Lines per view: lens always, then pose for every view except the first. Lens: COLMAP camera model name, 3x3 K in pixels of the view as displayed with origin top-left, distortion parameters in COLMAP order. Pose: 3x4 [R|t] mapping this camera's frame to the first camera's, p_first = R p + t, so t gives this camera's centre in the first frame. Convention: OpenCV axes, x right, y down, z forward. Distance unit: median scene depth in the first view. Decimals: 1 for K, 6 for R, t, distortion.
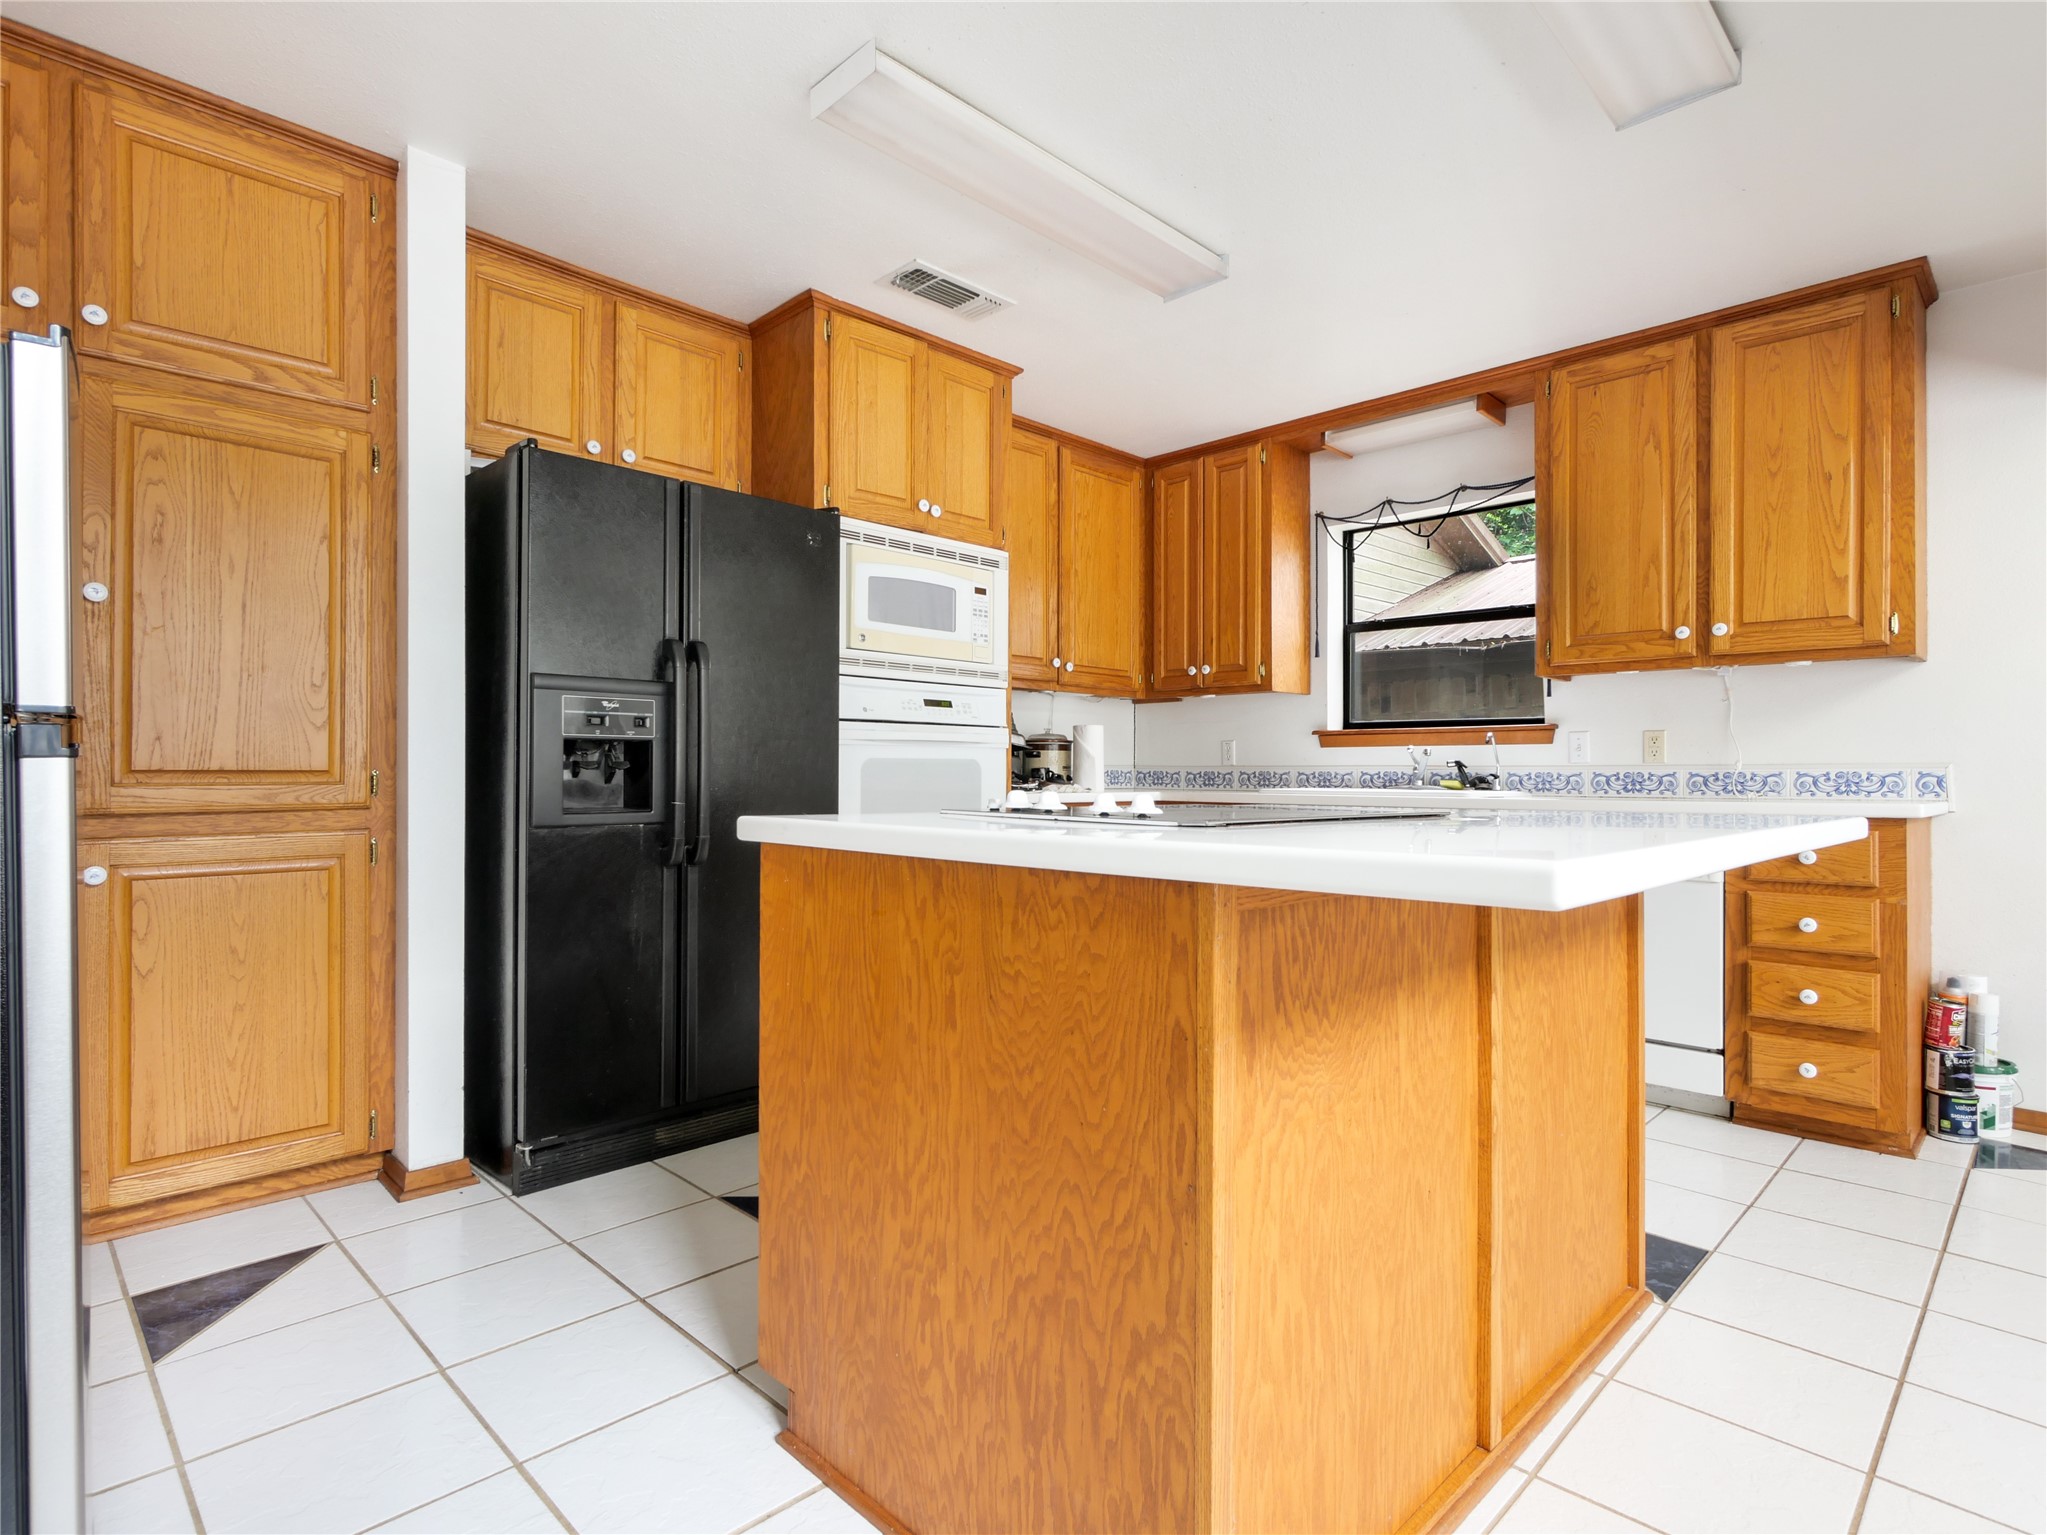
lens RADIAL K [[1057.6, 0, 1026.0], [0, 1057.6, 768.3], [0, 0, 1]] dist [-0.006153, 0.000833]
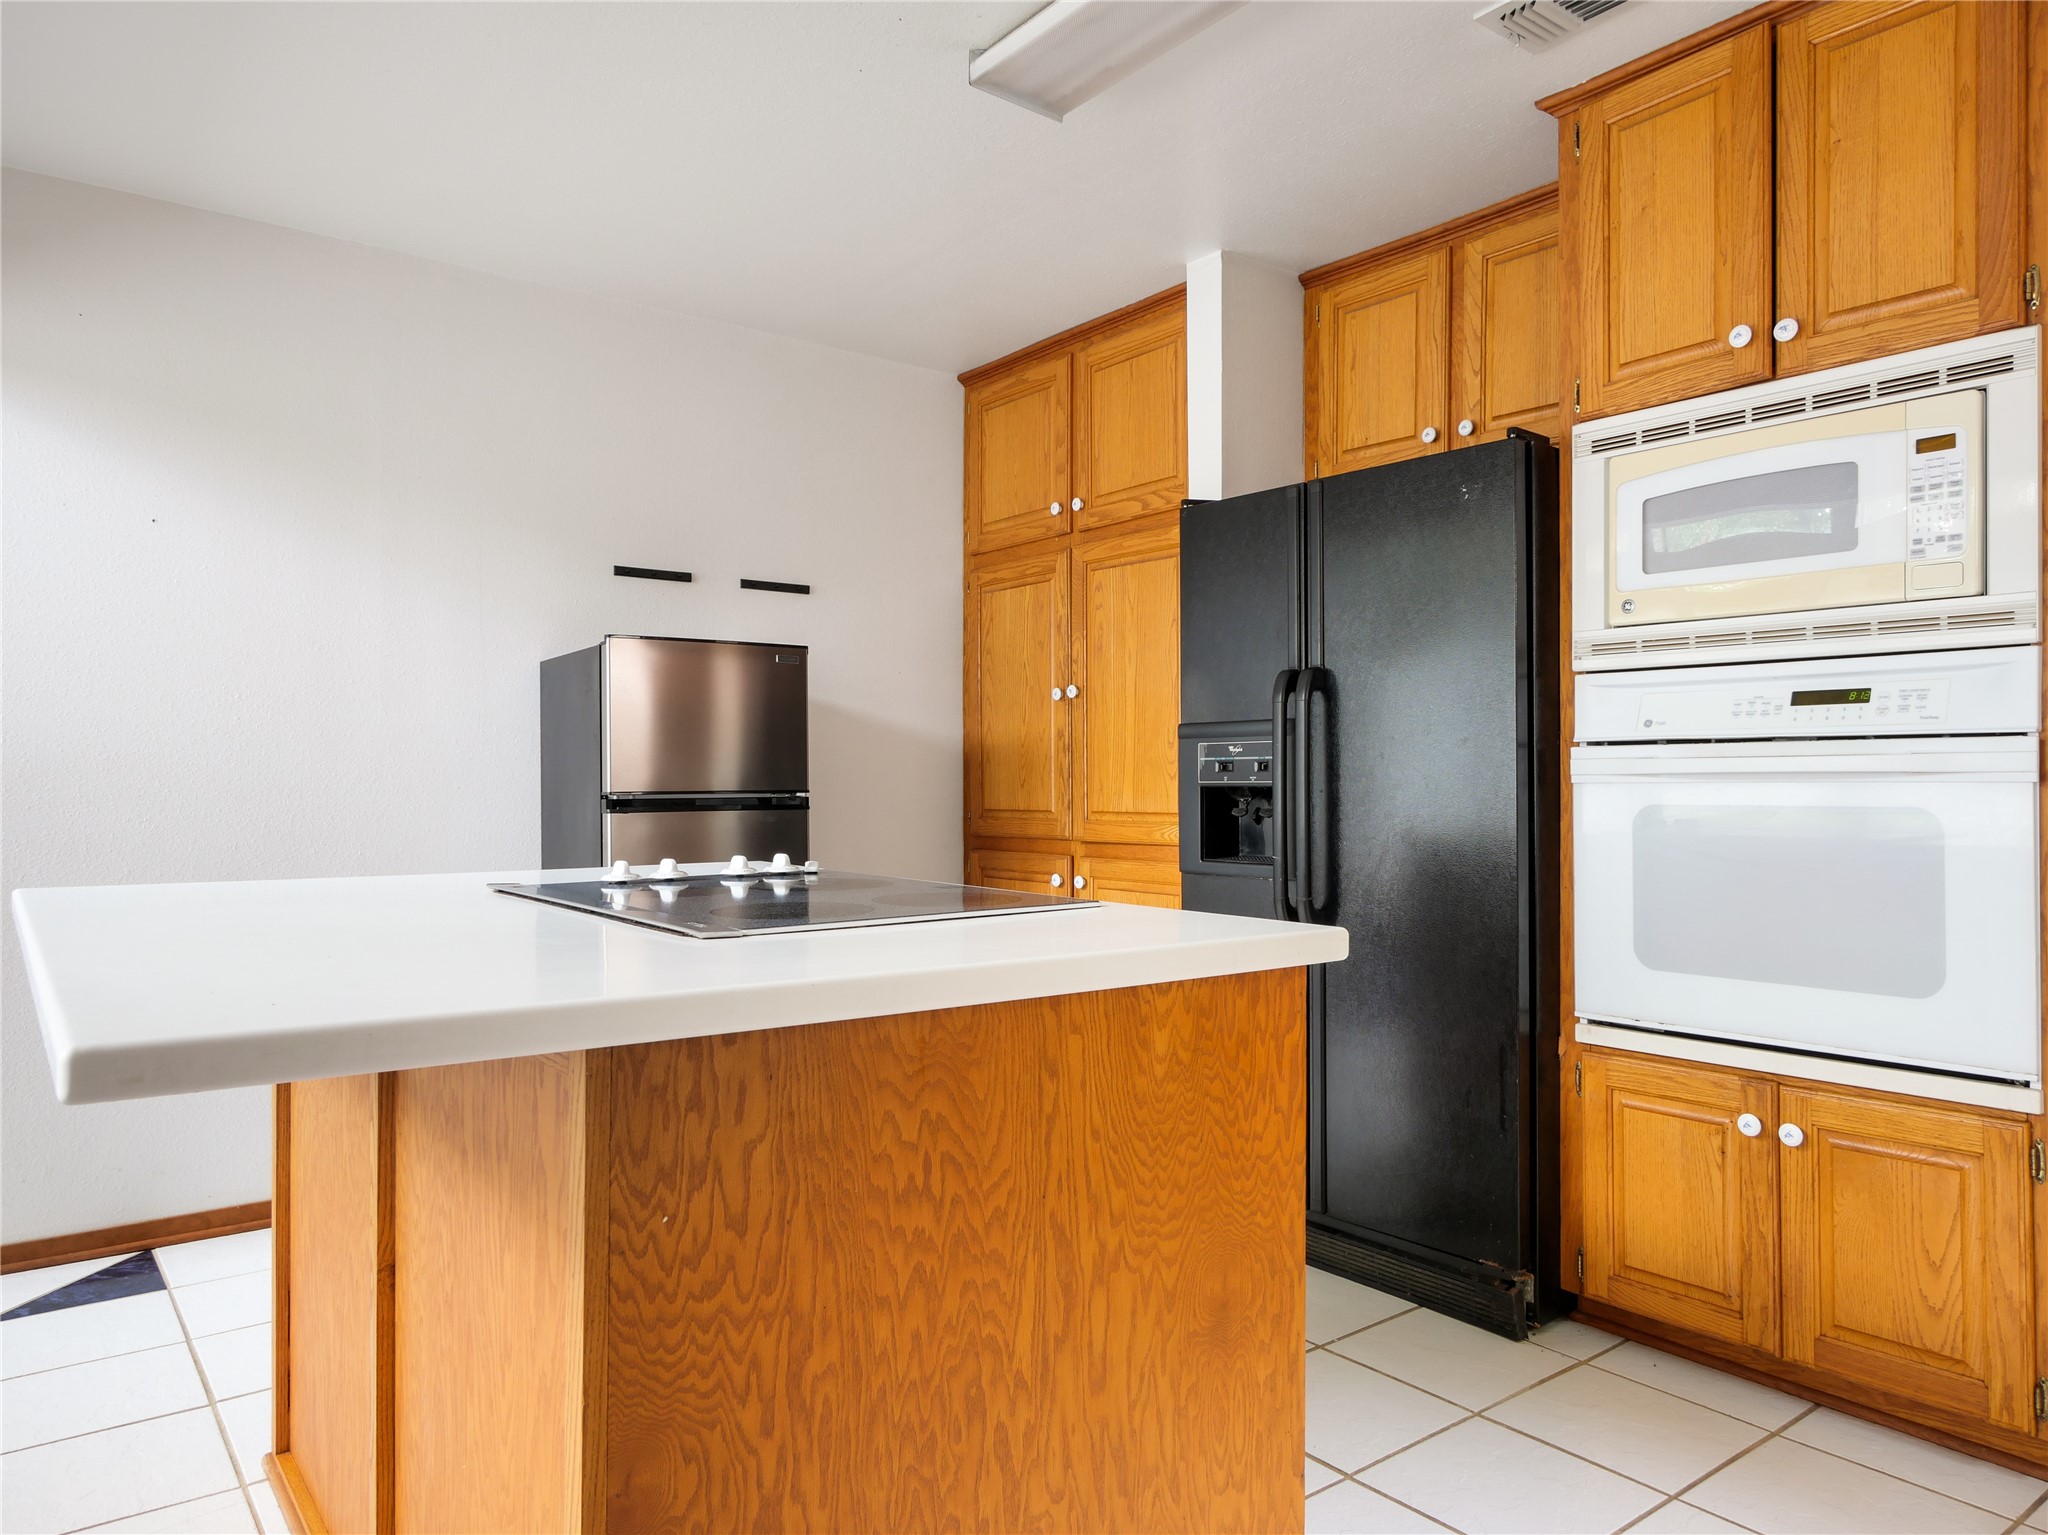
lens RADIAL K [[1352.0, 0, 1024.3], [0, 1352.0, 764.6], [0, 0, 1]] dist [0.002437, -0.002585]
pose [[-0.126267, -0.012775, -0.991914, 0.648730], [0.006030, 0.999889, -0.013646, -0.023748], [0.991978, -0.007705, -0.126176, 0.743240]]
